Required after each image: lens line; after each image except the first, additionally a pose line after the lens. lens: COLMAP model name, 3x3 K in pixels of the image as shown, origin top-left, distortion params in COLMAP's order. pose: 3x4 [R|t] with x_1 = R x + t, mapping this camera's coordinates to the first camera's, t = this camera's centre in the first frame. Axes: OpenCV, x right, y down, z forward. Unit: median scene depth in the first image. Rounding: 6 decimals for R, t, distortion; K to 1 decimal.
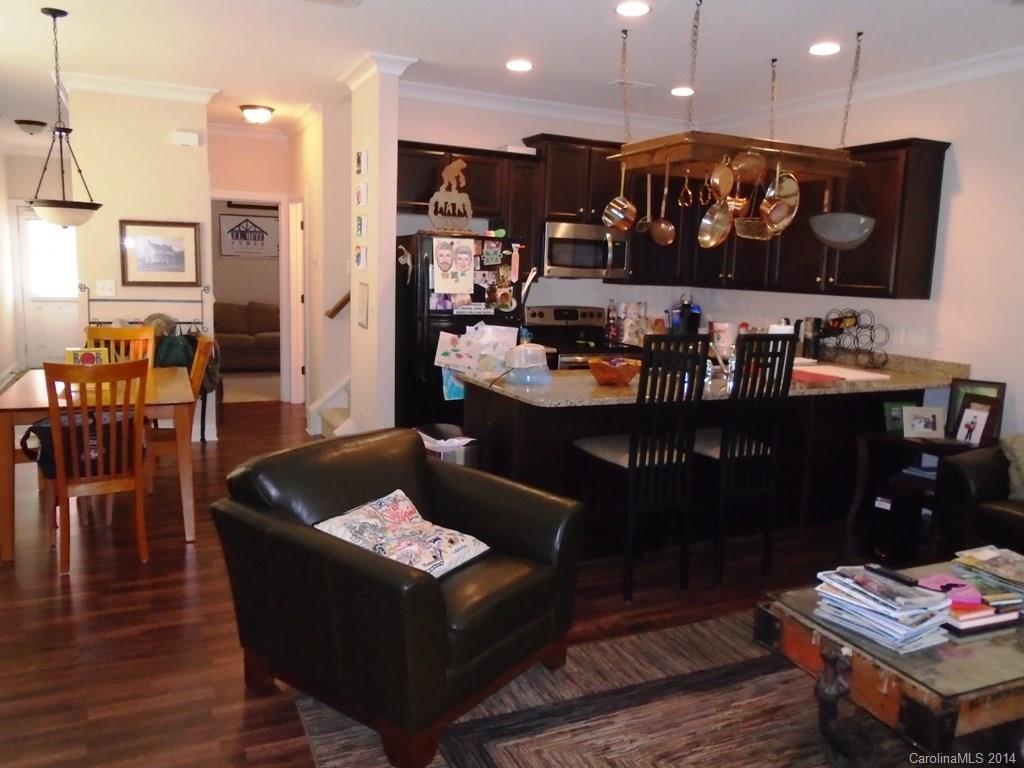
lens RADIAL K [[780.5, 0, 512.0], [0, 780.5, 384.0], [0, 0, 1]] dist [-0.002316, 0.004542]
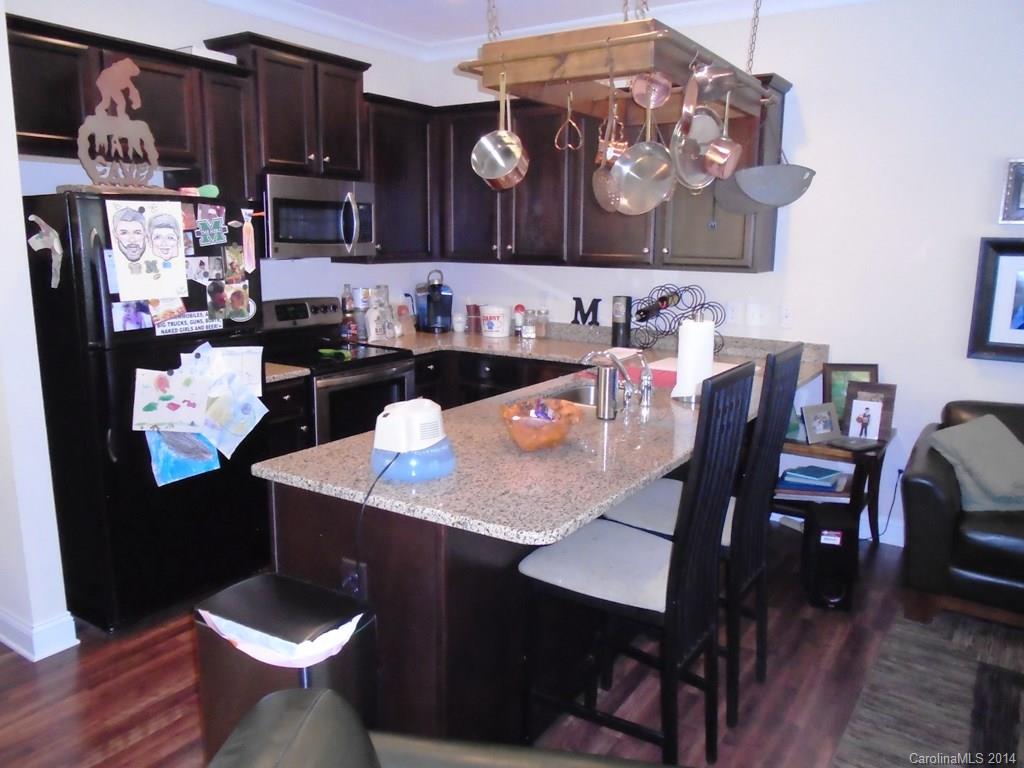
lens RADIAL K [[773.1, 0, 512.0], [0, 773.1, 384.0], [0, 0, 1]] dist [-0.025270, 0.001207]
pose [[0.855655, -0.121988, 0.502965, -0.137161], [0.095269, 0.992343, 0.078606, -0.073131], [-0.508703, -0.019343, 0.860725, 0.383534]]
